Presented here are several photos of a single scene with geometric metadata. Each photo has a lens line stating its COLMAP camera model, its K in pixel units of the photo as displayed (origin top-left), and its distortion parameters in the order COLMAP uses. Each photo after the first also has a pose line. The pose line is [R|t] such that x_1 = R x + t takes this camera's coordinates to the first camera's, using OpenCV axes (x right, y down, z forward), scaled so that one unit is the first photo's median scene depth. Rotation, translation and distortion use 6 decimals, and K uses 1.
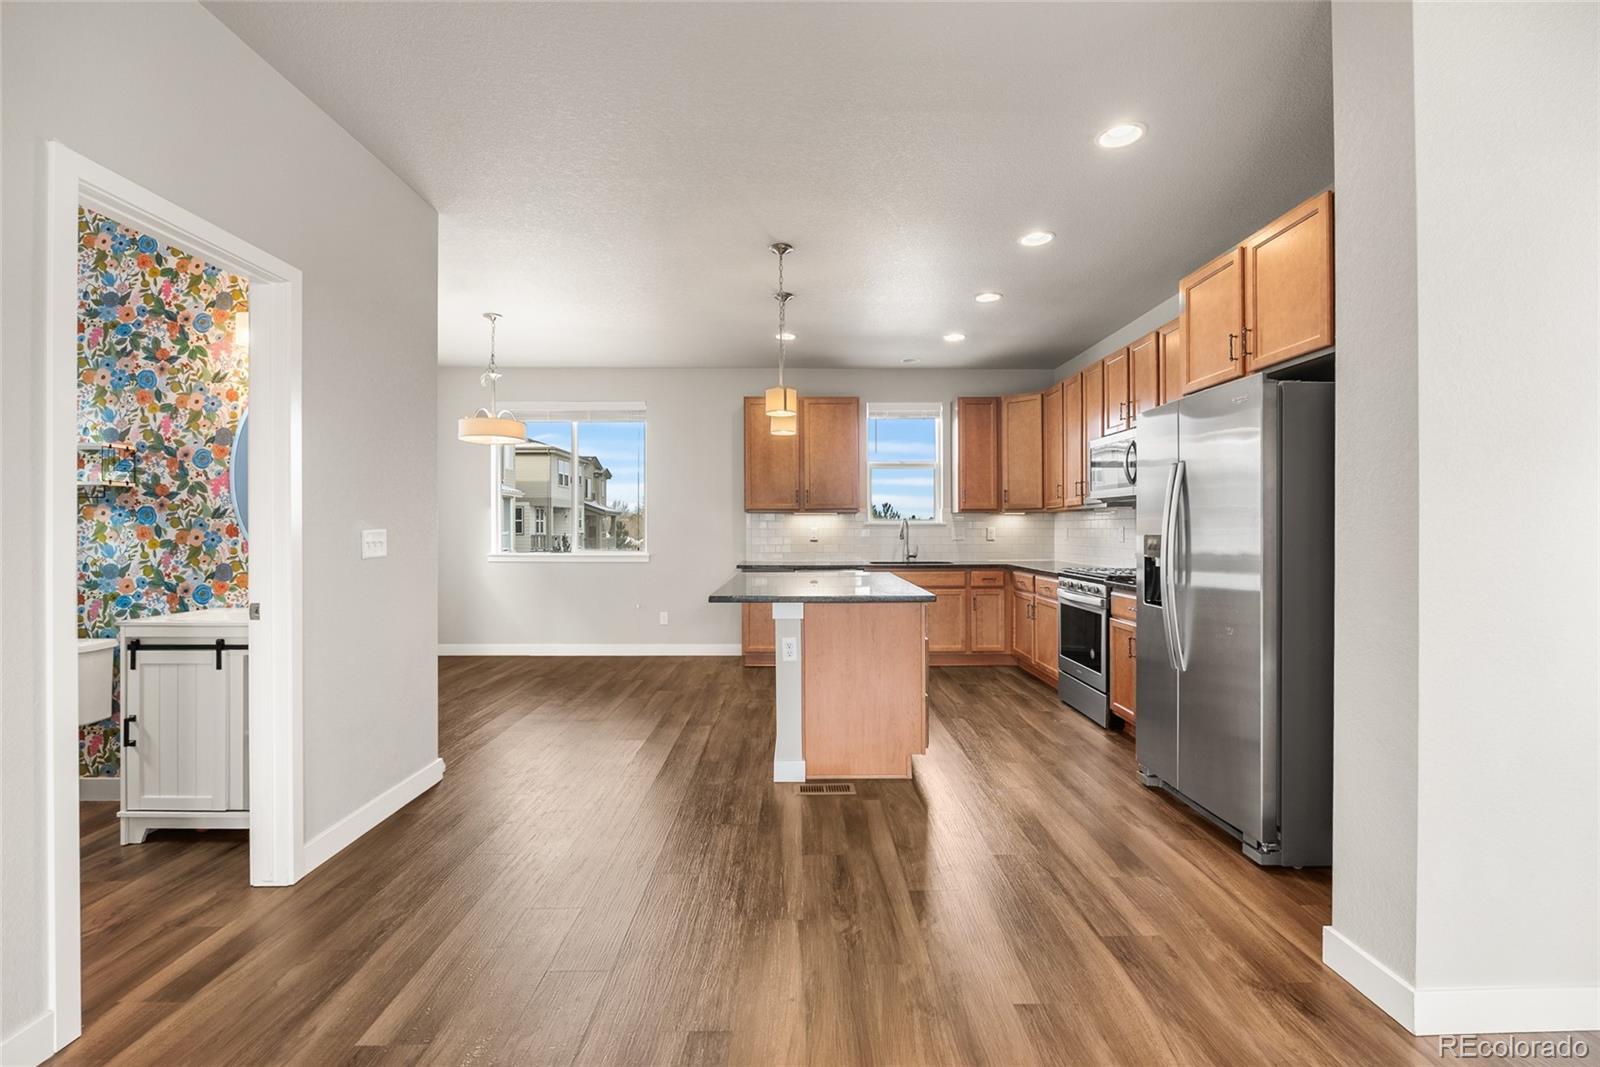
lens RADIAL K [[710.7, 0, 803.9], [0, 710.7, 529.6], [0, 0, 1]] dist [-0.004612, -0.000275]
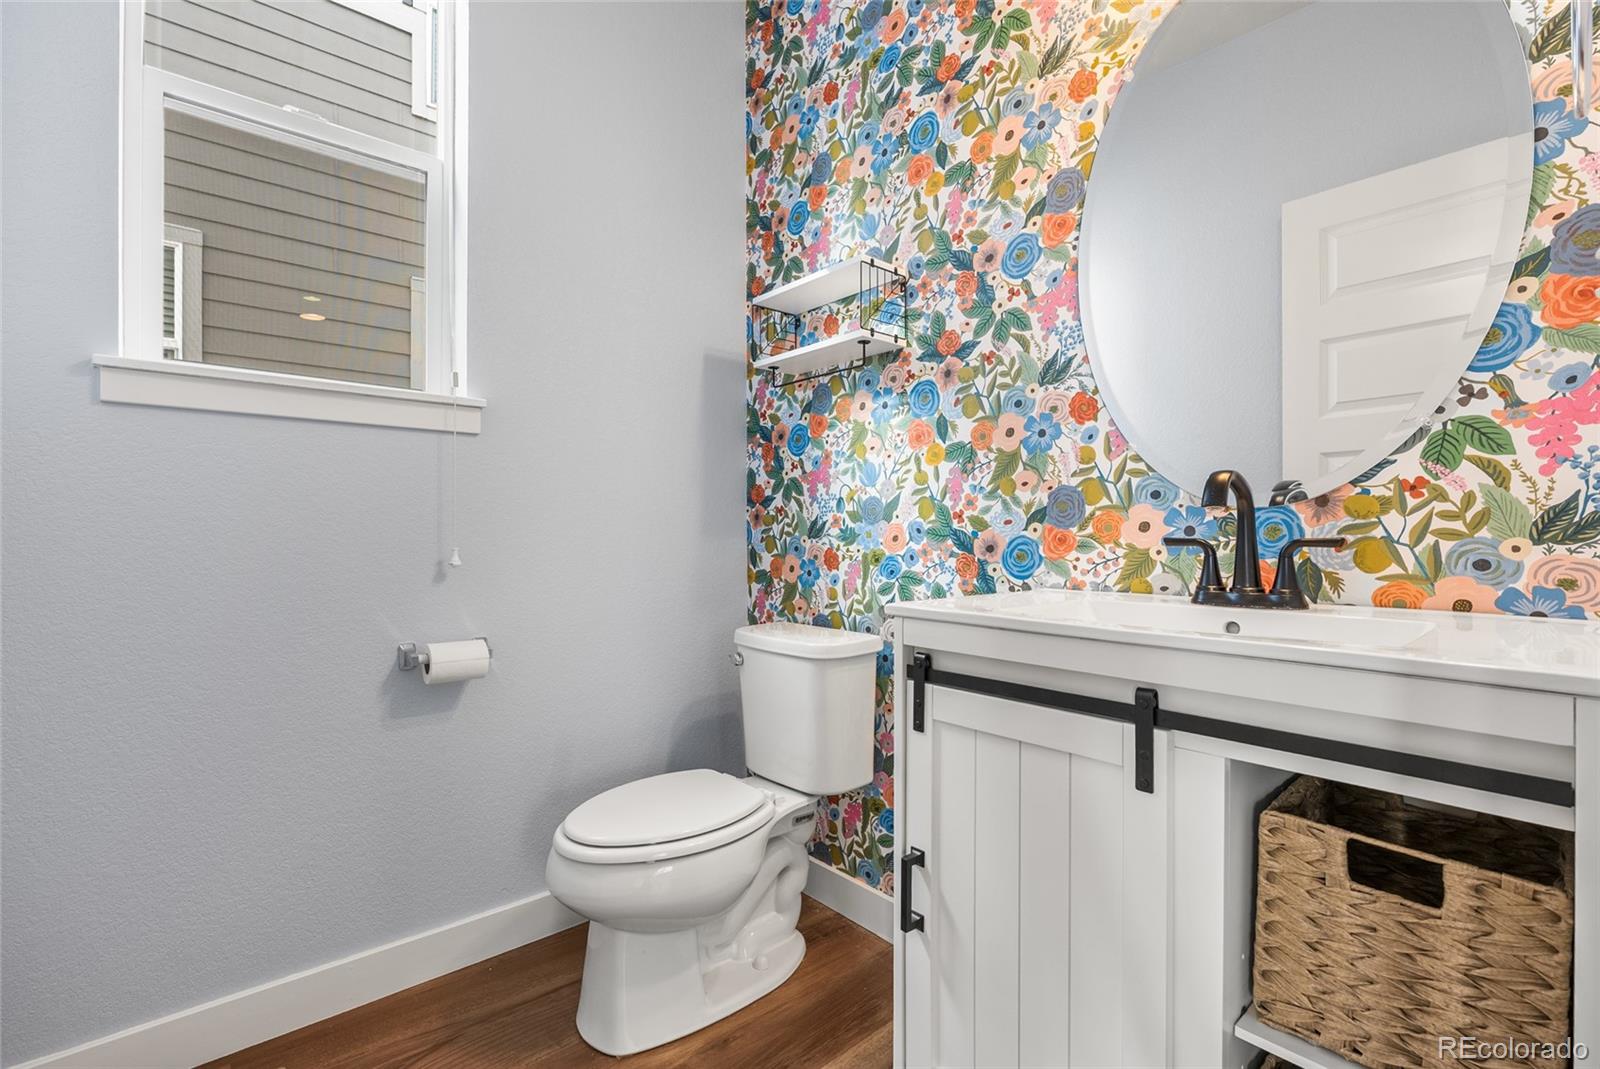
lens RADIAL K [[708.5, 0, 800.0], [0, 708.5, 534.5], [0, 0, 1]] dist [-0.006251, -0.000040]
pose [[0.647729, -0.002209, -0.761868, -0.599002], [0.000427, 0.999997, -0.002536, 0.078567], [0.761871, 0.001317, 0.647727, 0.602790]]
